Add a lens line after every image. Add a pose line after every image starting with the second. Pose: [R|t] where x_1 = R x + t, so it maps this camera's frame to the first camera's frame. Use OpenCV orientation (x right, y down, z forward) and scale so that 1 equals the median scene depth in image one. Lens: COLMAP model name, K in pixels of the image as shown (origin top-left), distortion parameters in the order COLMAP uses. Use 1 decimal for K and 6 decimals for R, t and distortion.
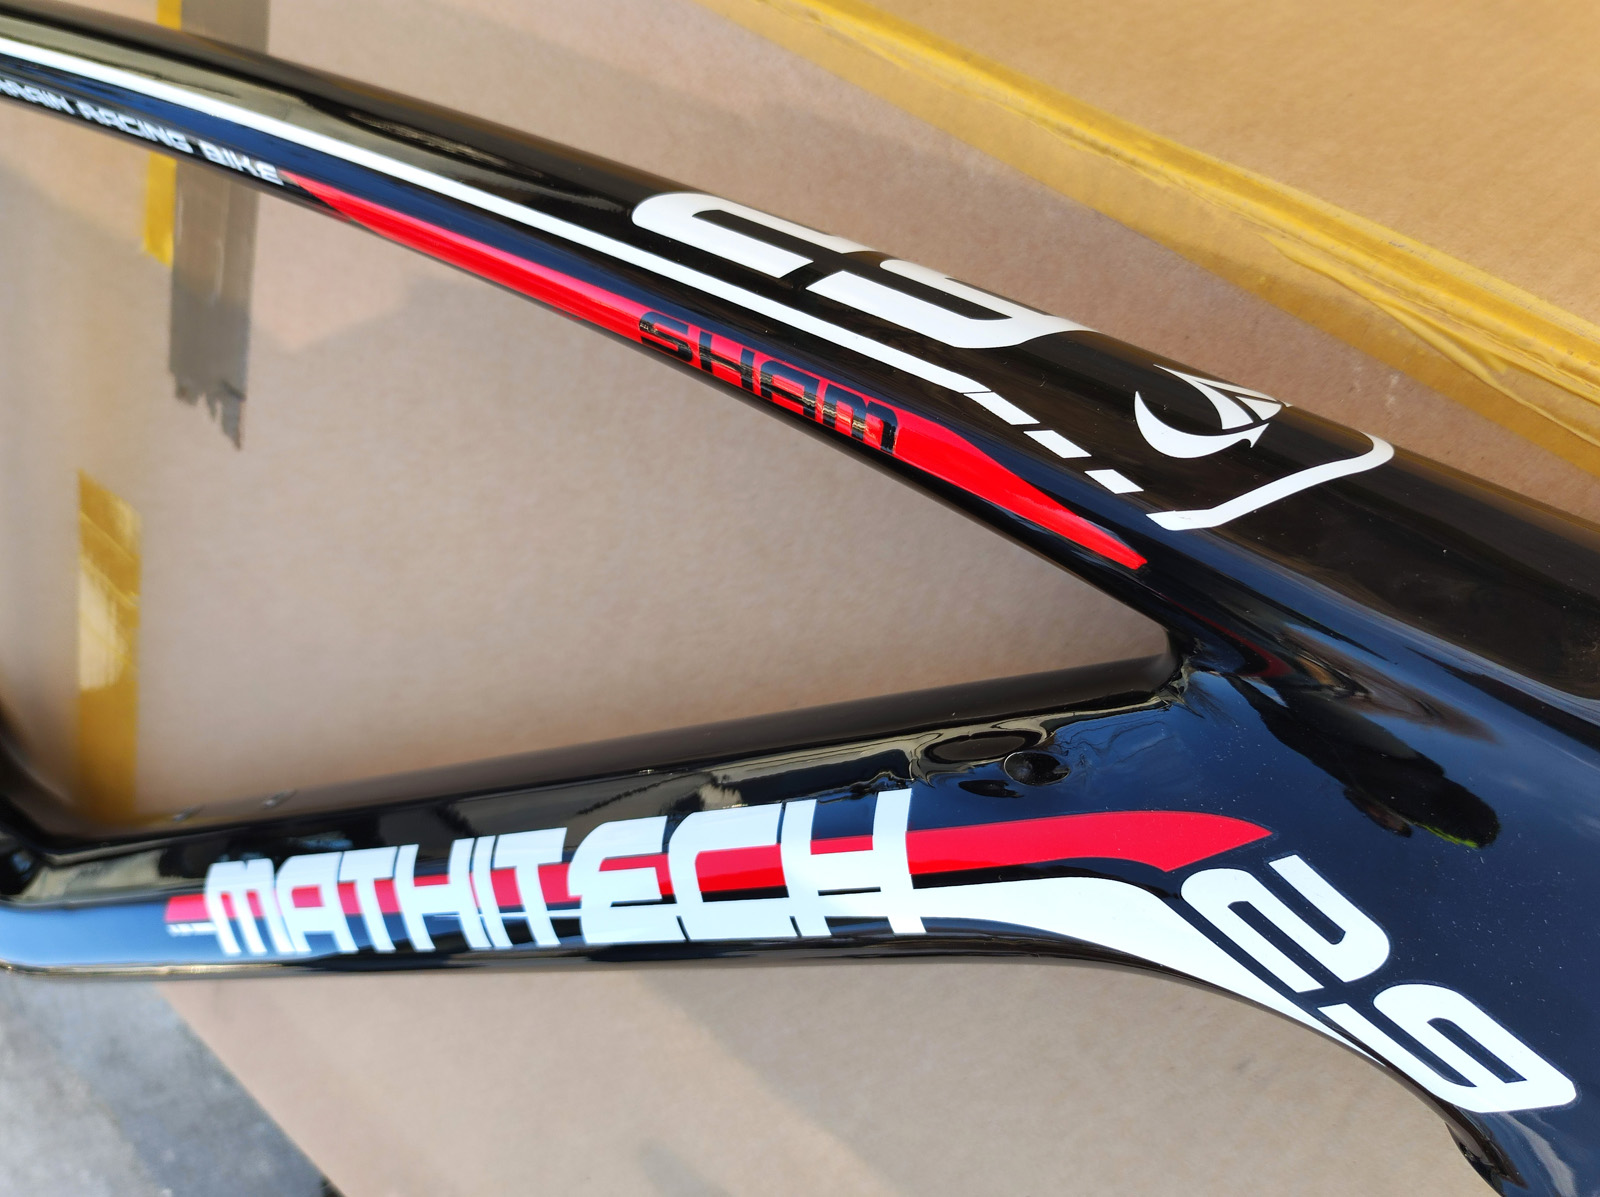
lens RADIAL K [[1533.2, 0, 802.0], [0, 1533.2, 593.1], [0, 0, 1]] dist [0.007760, -0.002992]
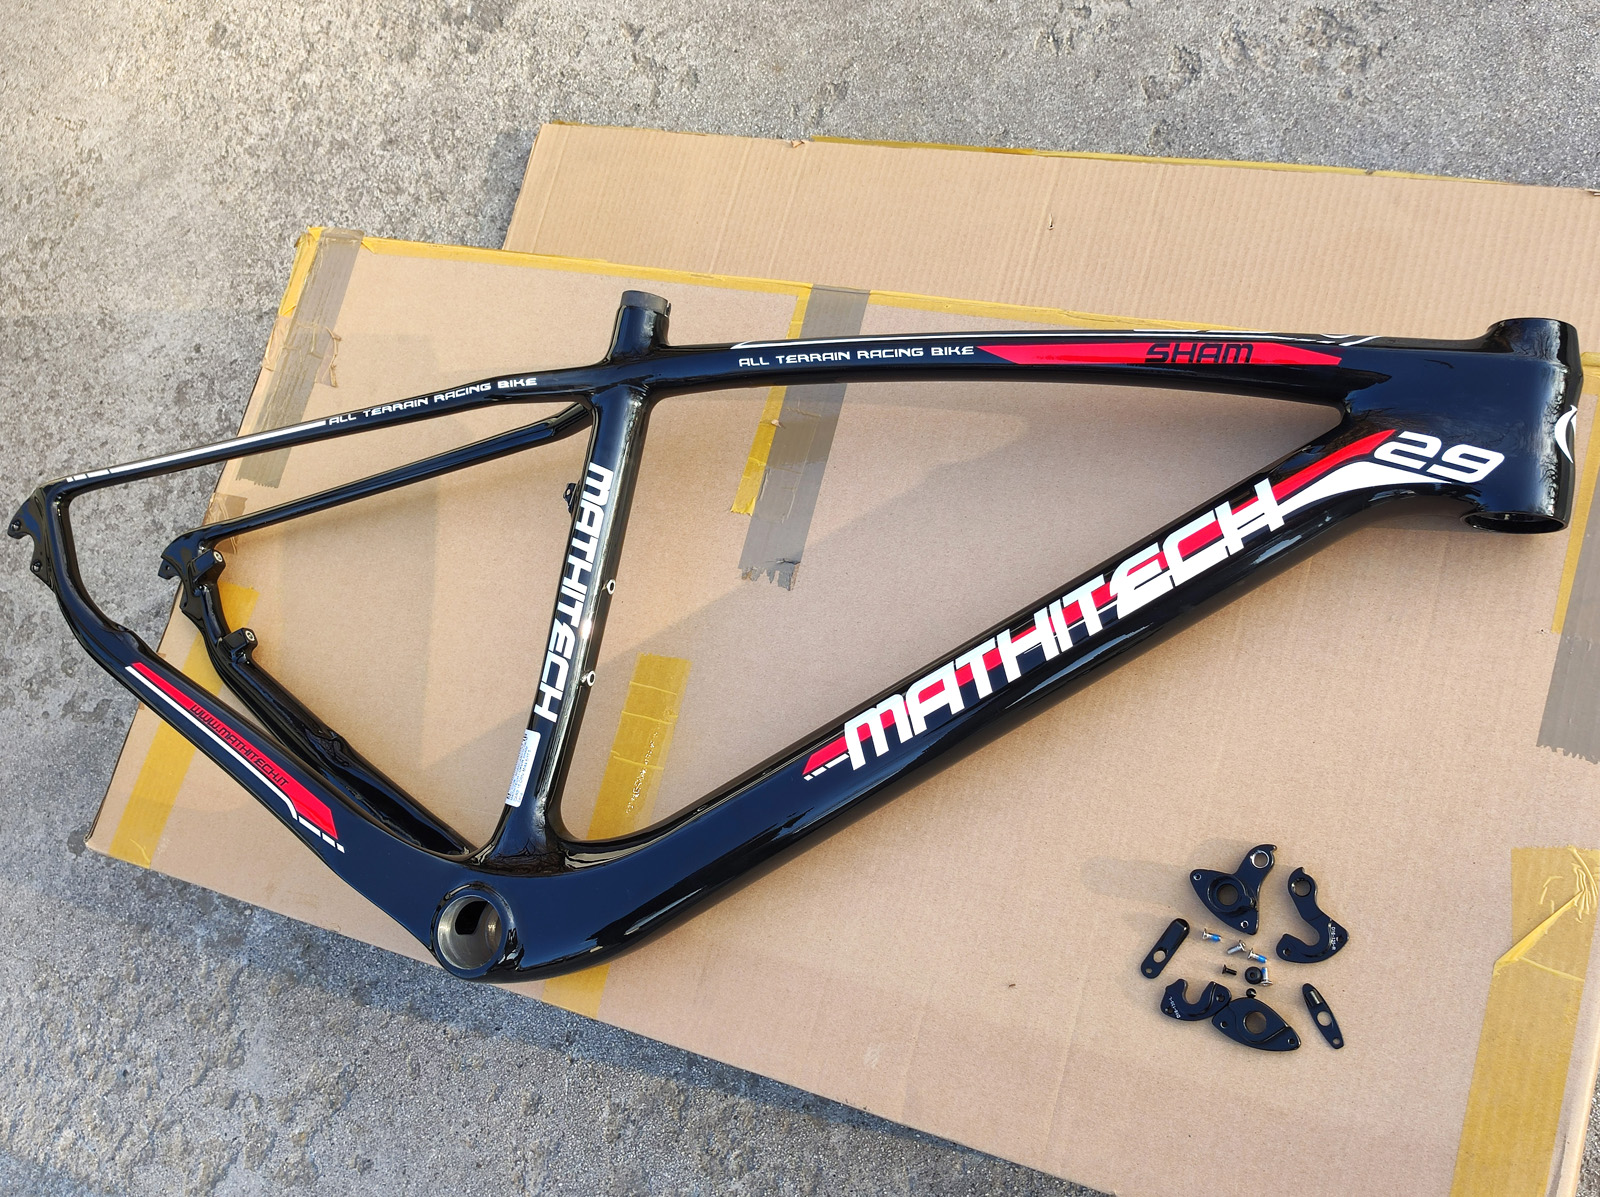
lens RADIAL K [[1624.6, 0, 844.9], [0, 1624.6, 596.6], [0, 0, 1]] dist [0.044279, -0.041150]
pose [[0.956933, 0.043541, 0.287027, -1.382385], [0.146080, 0.782186, -0.605678, 1.810449], [-0.250880, 0.621521, 0.742139, -0.831847]]
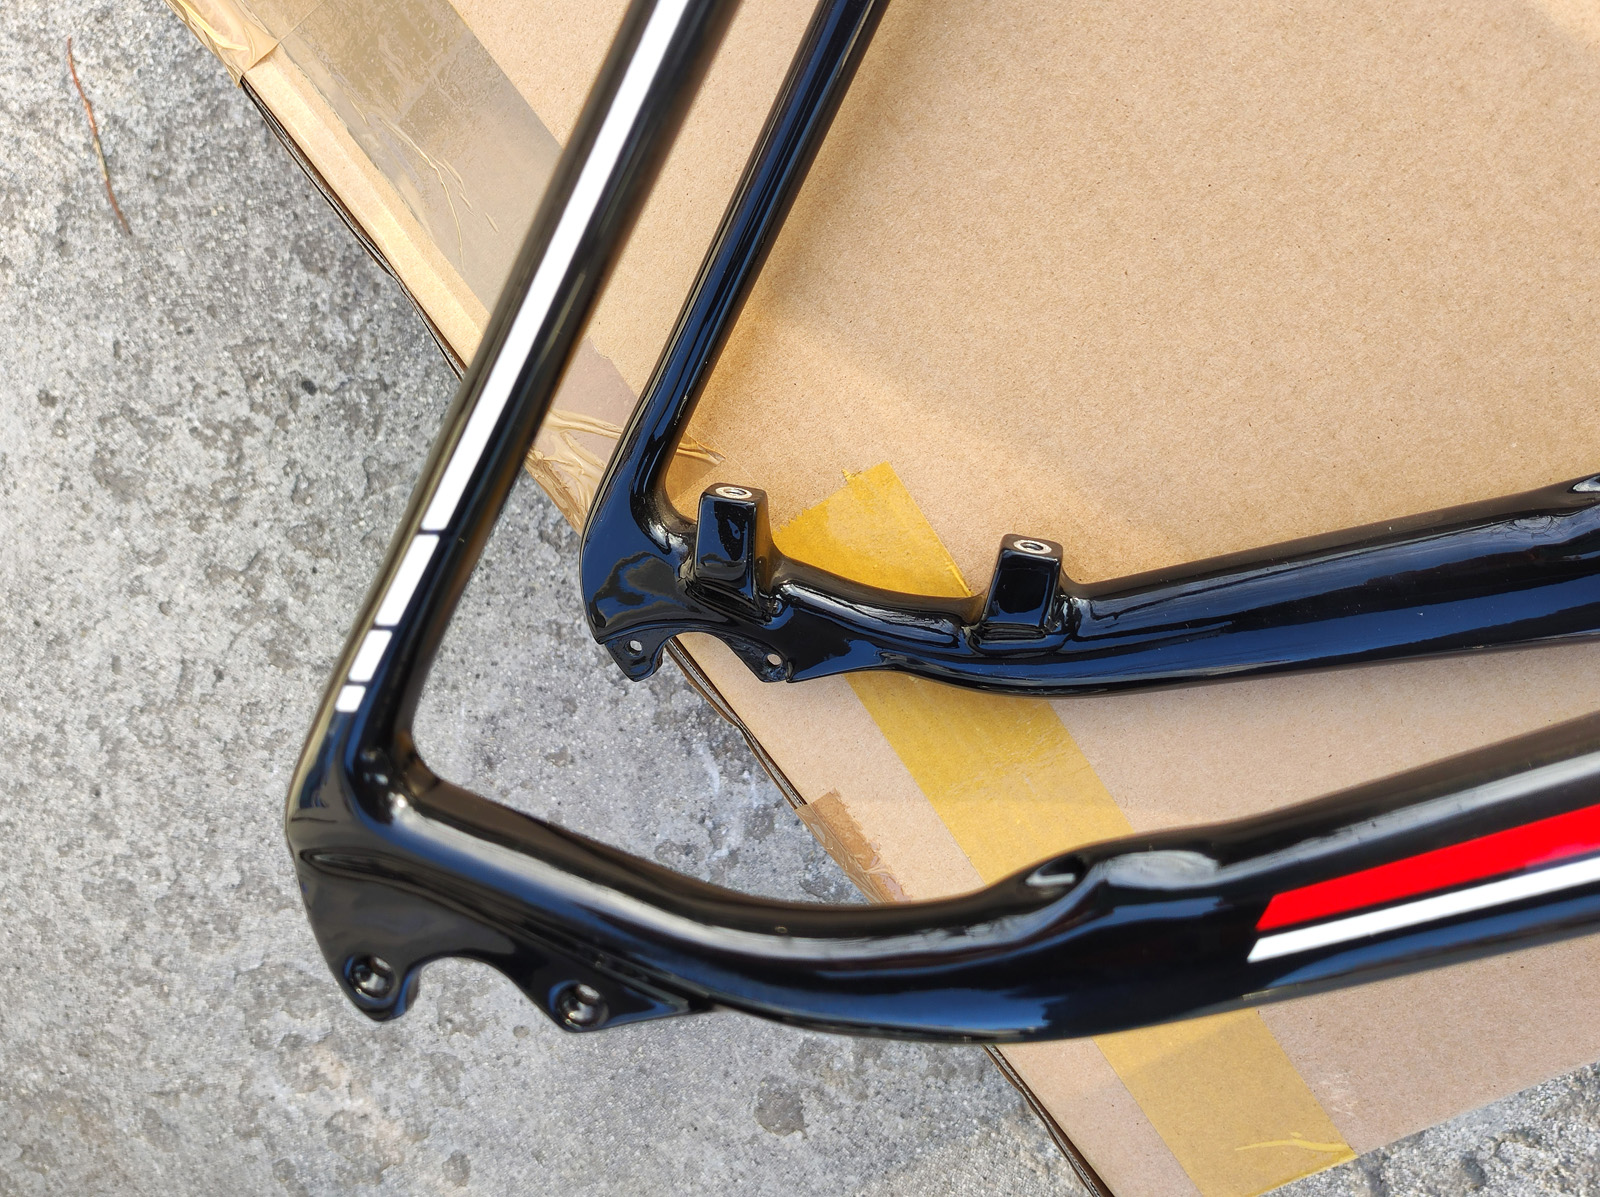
lens RADIAL K [[1533.2, 0, 802.0], [0, 1533.2, 593.1], [0, 0, 1]] dist [0.007760, -0.002992]
pose [[0.570828, -0.795988, 0.201393, -1.919062], [0.787563, 0.461452, -0.408419, -0.164580], [0.232163, 0.391746, 0.890301, 1.253284]]
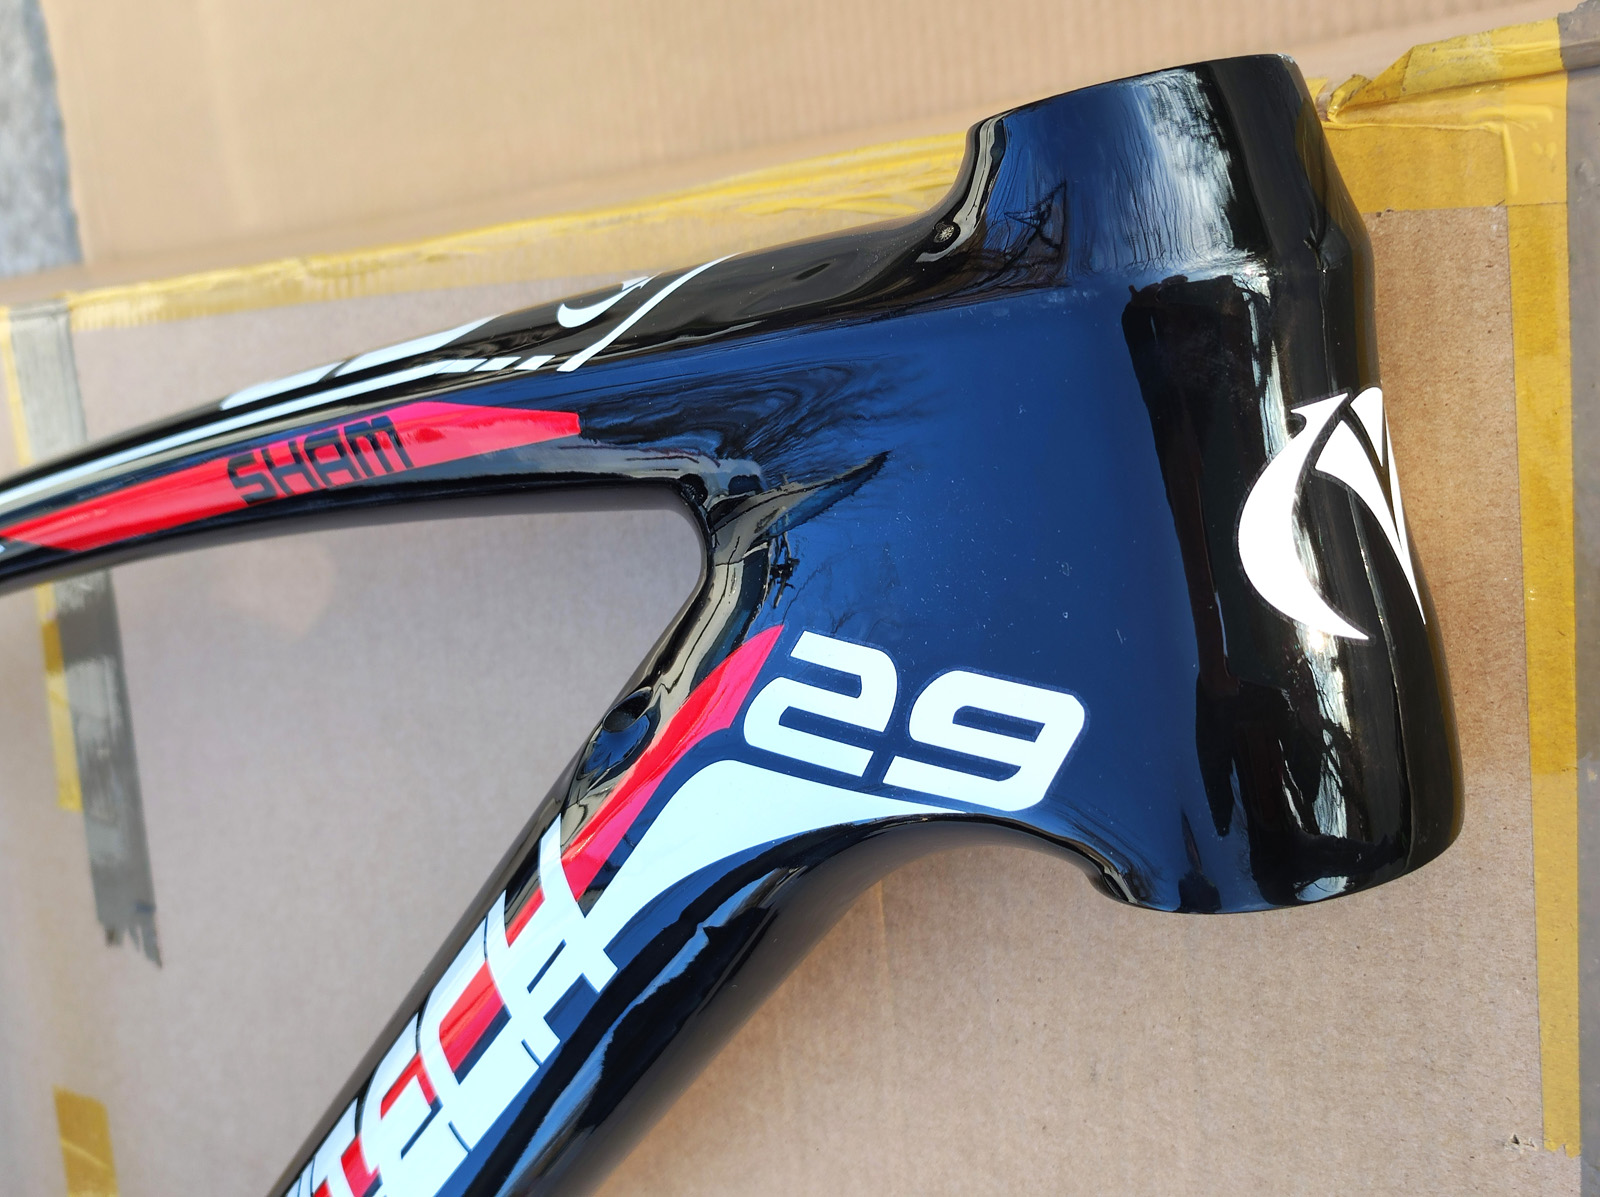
lens RADIAL K [[1750.0, 0, 914.6], [0, 1750.0, 523.0], [0, 0, 1]] dist [0.014261, -0.025637]
pose [[0.941871, -0.331567, -0.054243, 0.345720], [0.271221, 0.845651, -0.459689, 0.465109], [0.198288, 0.418256, 0.886422, 0.023809]]
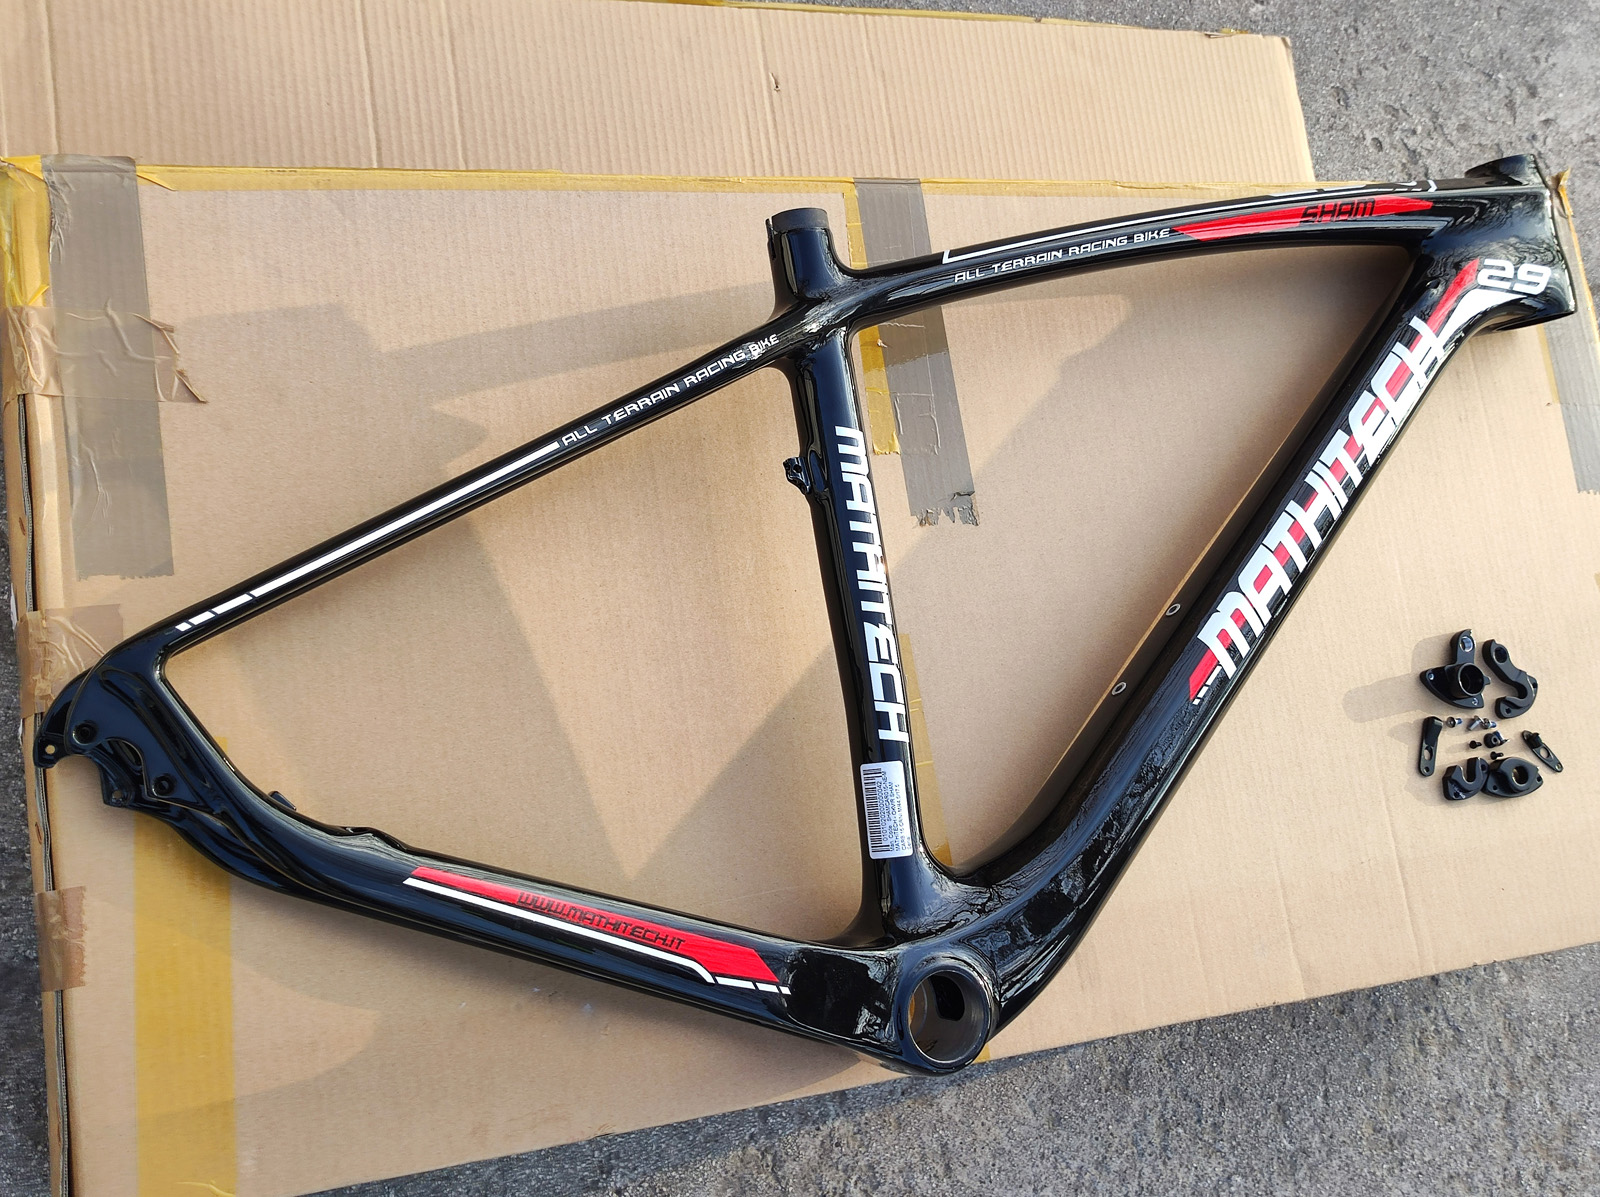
lens RADIAL K [[1830.0, 0, 795.7], [0, 1830.0, 541.6], [0, 0, 1]] dist [0.030650, -0.022074]
pose [[0.420981, -0.170720, 0.890859, -3.555000], [0.690643, 0.697024, -0.192793, 0.269681], [-0.588036, 0.696428, 0.411340, 0.447642]]
